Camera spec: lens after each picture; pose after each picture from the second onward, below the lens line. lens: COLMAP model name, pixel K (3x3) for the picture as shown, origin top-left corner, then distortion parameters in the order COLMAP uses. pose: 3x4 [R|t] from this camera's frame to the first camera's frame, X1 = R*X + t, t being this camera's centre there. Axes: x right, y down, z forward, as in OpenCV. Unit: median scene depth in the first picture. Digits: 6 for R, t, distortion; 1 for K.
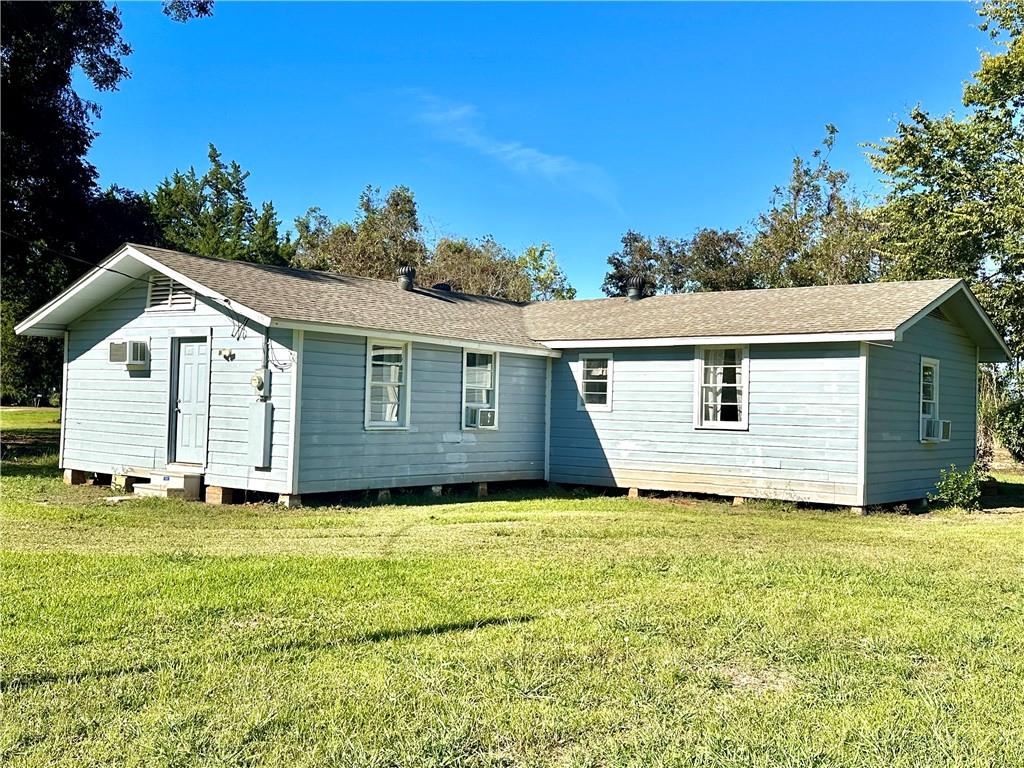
lens RADIAL K [[1051.3, 0, 518.4], [0, 1051.3, 379.9], [0, 0, 1]] dist [0.087631, 0.000000]
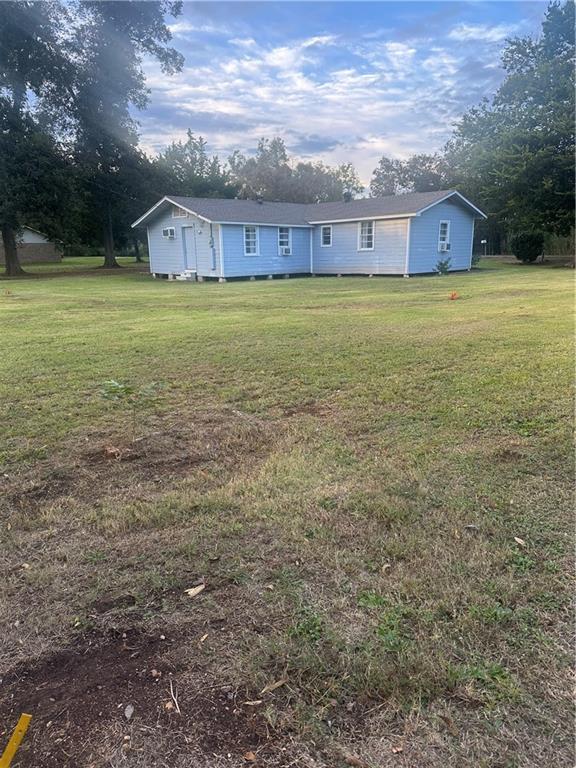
lens RADIAL K [[542.7, 0, 286.3], [0, 542.7, 391.9], [0, 0, 1]] dist [0.019491, -0.014288]
pose [[0.991178, -0.009233, -0.132216, 0.153667], [0.045808, 0.959958, 0.276372, -0.003849], [0.124370, -0.279990, 0.951913, -0.519027]]
